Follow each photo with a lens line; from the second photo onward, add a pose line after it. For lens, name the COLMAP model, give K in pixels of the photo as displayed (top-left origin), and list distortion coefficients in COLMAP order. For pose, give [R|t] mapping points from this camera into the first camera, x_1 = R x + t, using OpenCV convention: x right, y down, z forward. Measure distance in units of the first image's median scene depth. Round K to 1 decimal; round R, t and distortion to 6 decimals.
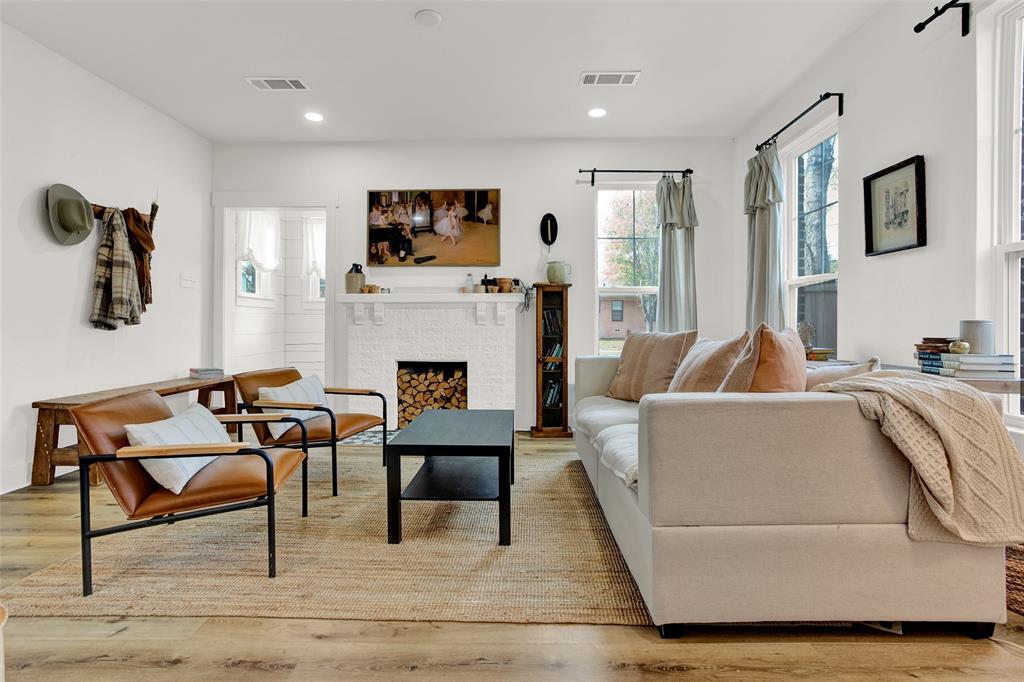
lens RADIAL K [[504.7, 0, 509.1], [0, 504.7, 321.6], [0, 0, 1]] dist [-0.056852, 0.032168]
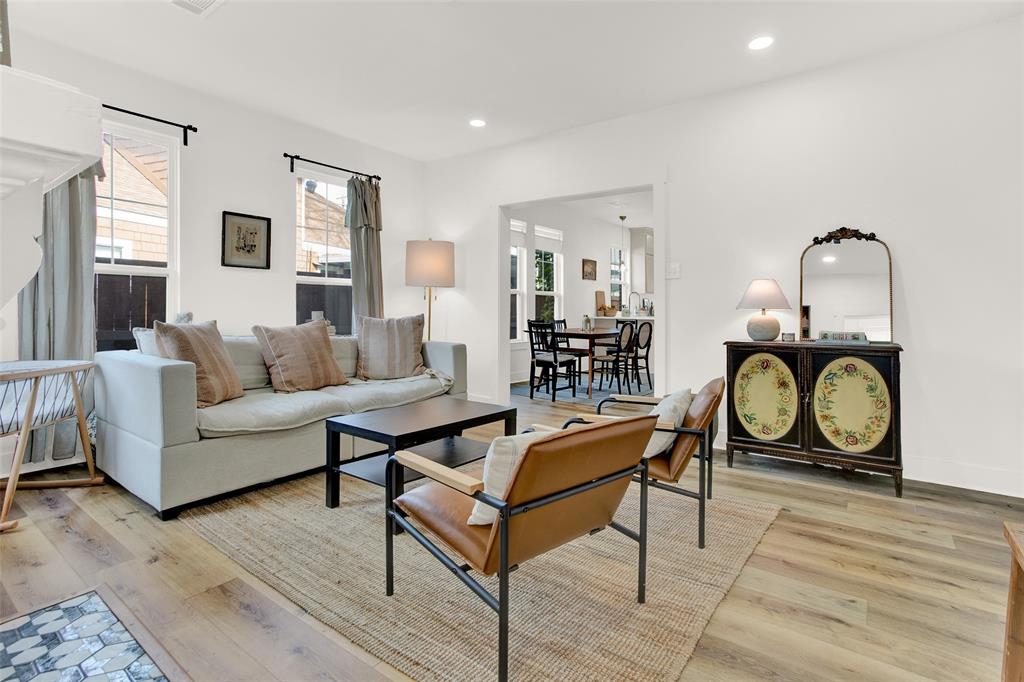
lens RADIAL K [[509.0, 0, 513.0], [0, 509.0, 311.3], [0, 0, 1]] dist [-0.031496, 0.031956]
pose [[-0.816962, -0.006664, 0.576652, -0.487977], [-0.011126, 0.999929, -0.004207, -0.001930], [-0.576584, -0.009853, -0.816979, 1.027868]]
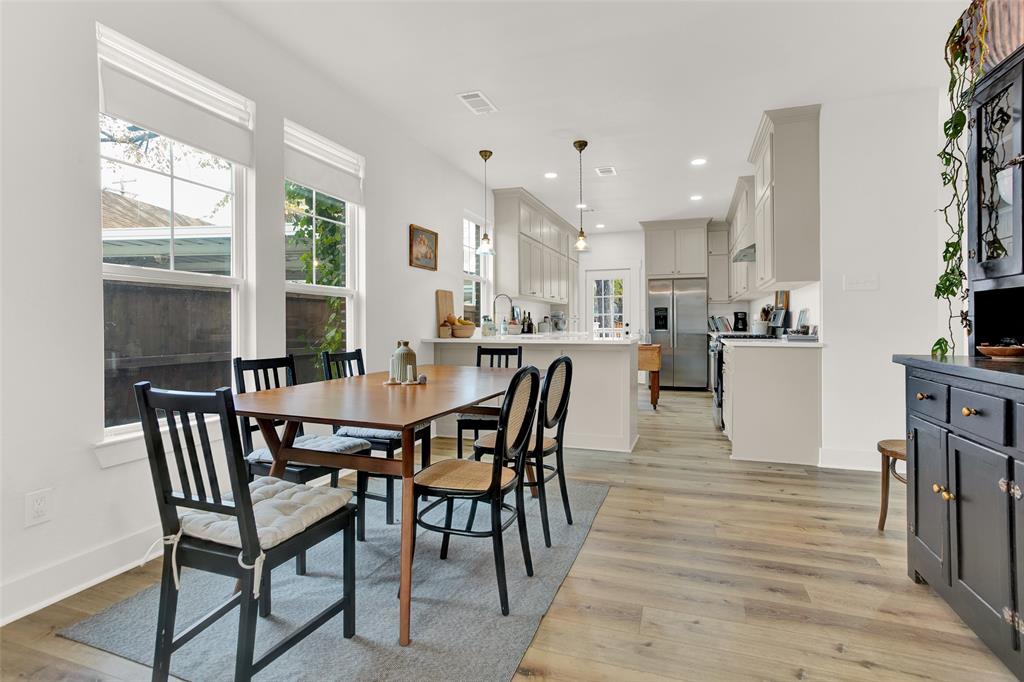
lens RADIAL K [[504.2, 0, 510.0], [0, 504.2, 327.4], [0, 0, 1]] dist [-0.047217, 0.029032]
pose [[-0.949241, 0.000388, 0.314548, -0.081406], [-0.000359, 0.999997, -0.002318, -0.013331], [-0.314548, -0.002313, -0.949239, 0.165065]]
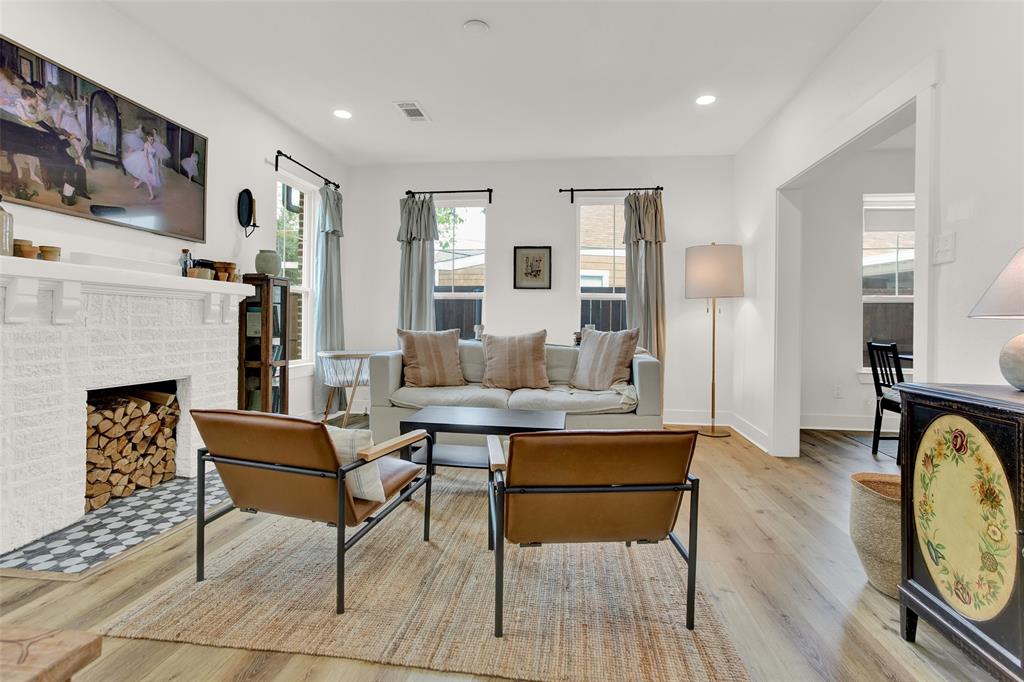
lens RADIAL K [[504.2, 0, 510.0], [0, 504.2, 327.4], [0, 0, 1]] dist [-0.047217, 0.029032]
pose [[0.102858, -0.008352, 0.994661, -0.703247], [-0.018051, 0.999784, 0.010262, -0.003695], [-0.994532, -0.019010, 0.102685, 0.490124]]
